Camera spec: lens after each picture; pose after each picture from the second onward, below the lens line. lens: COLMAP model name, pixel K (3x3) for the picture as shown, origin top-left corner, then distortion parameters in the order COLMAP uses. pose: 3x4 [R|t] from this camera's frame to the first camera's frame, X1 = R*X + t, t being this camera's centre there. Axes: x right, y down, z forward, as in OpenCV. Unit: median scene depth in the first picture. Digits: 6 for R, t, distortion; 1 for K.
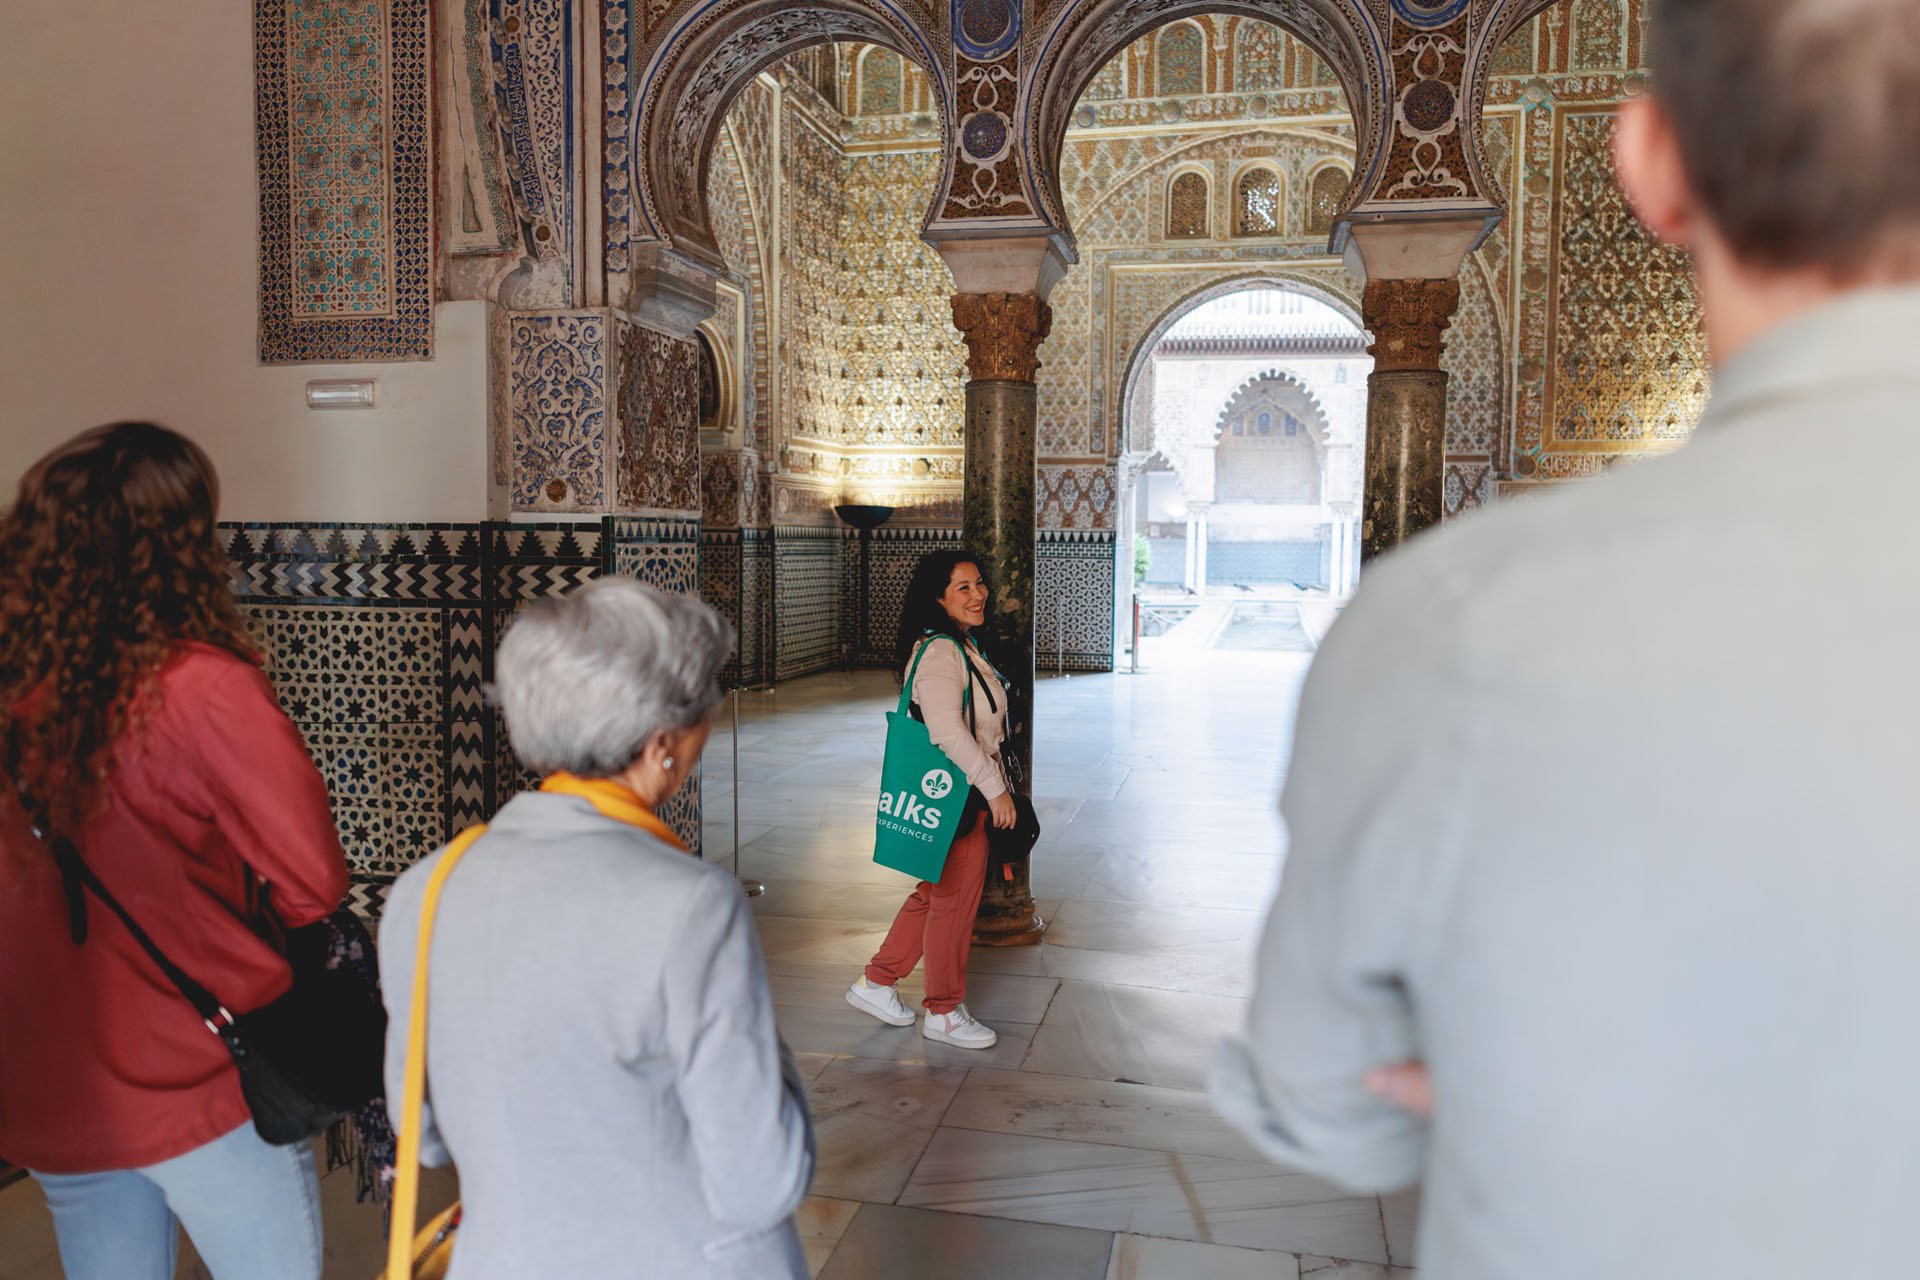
lens RADIAL K [[1366.2, 0, 965.1], [0, 1366.2, 640.6], [0, 0, 1]] dist [-0.002376, -0.003833]
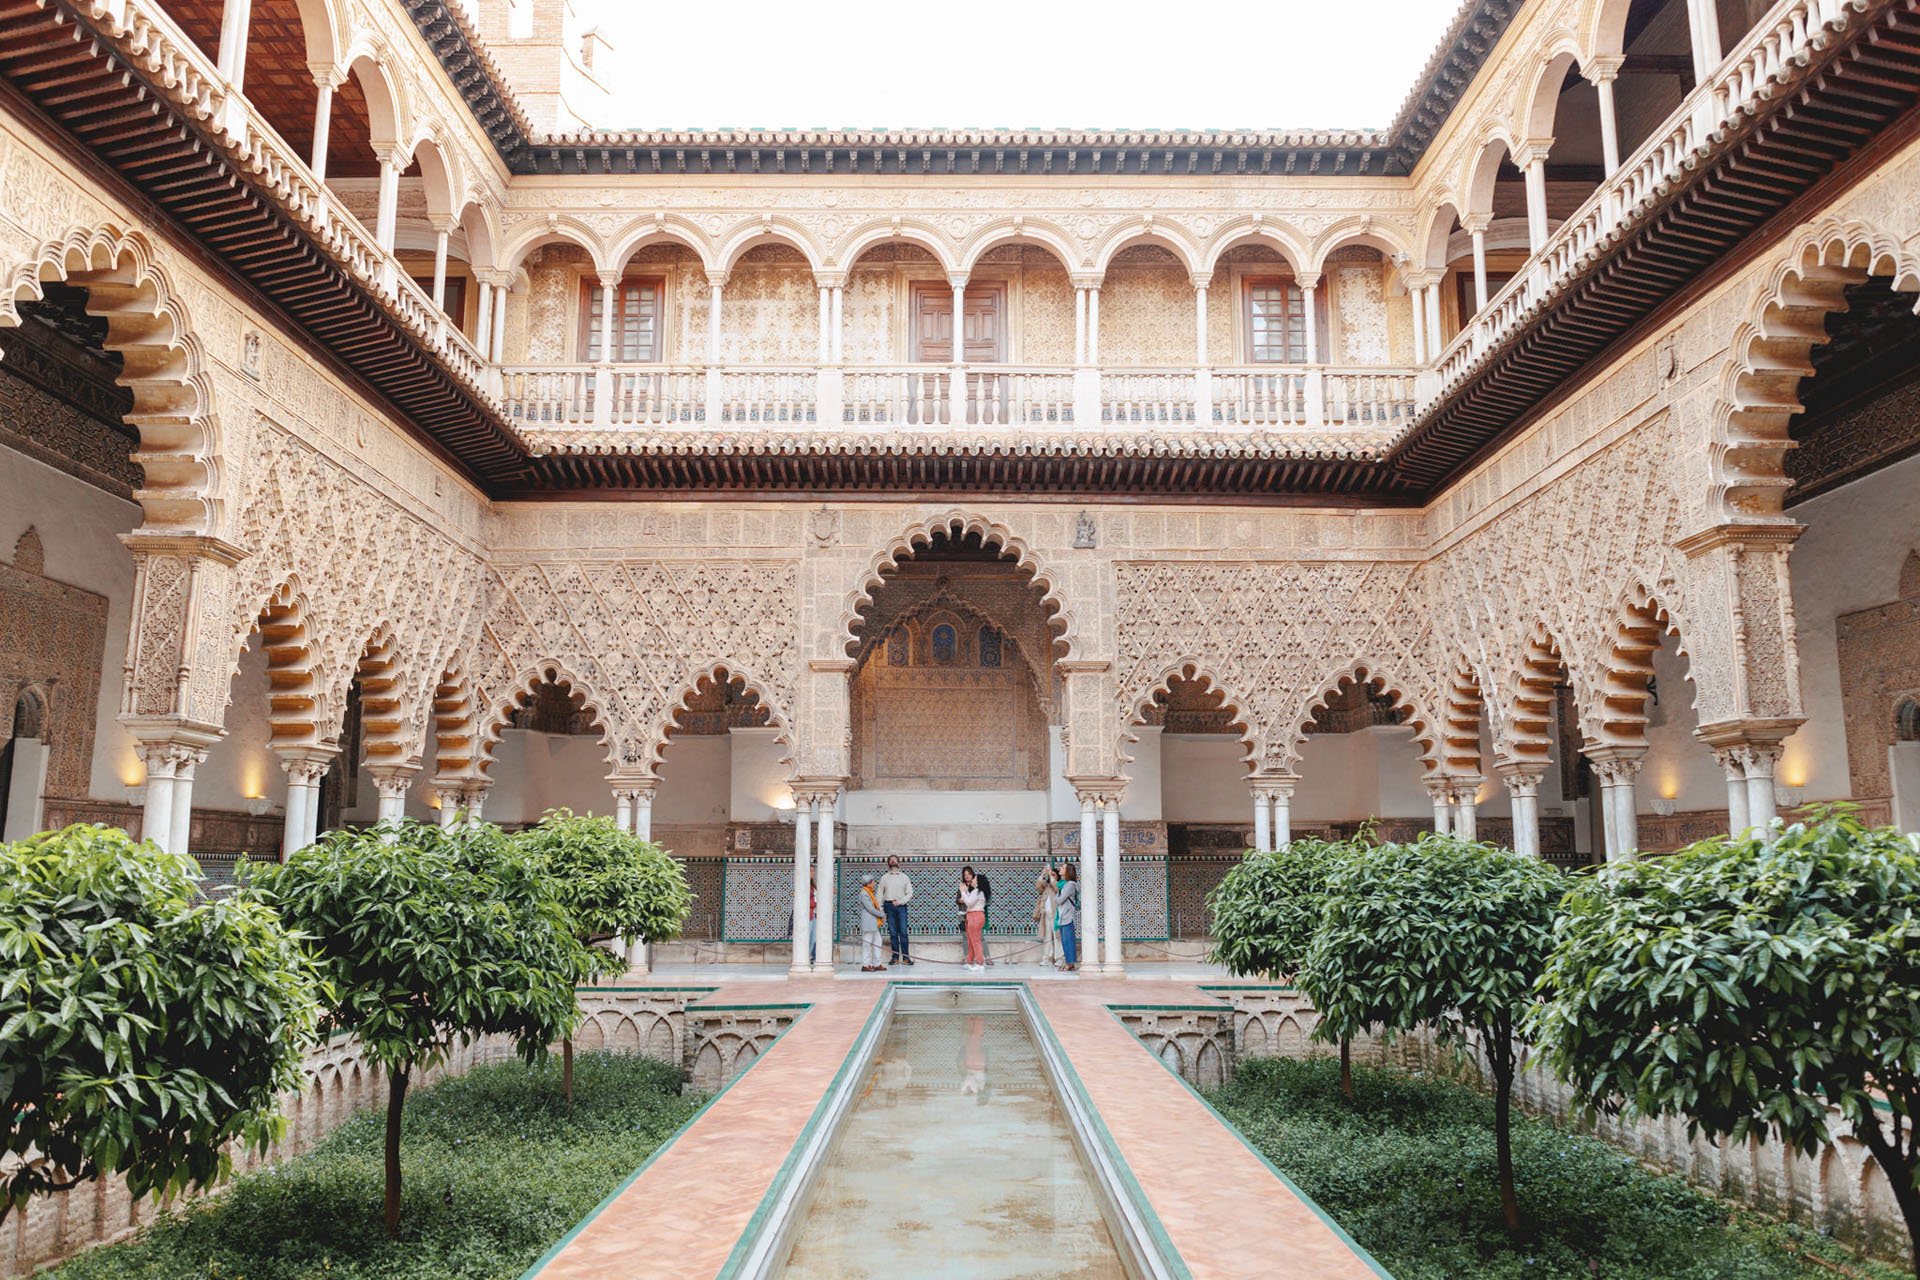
lens RADIAL K [[1366.2, 0, 964.2], [0, 1366.2, 640.6], [0, 0, 1]] dist [-0.002376, -0.003833]
pose [[0.974983, 0.024059, 0.220976, 0.112325], [0.026949, 0.973998, -0.224948, -0.037557], [-0.220642, 0.225276, 0.948983, 0.507138]]
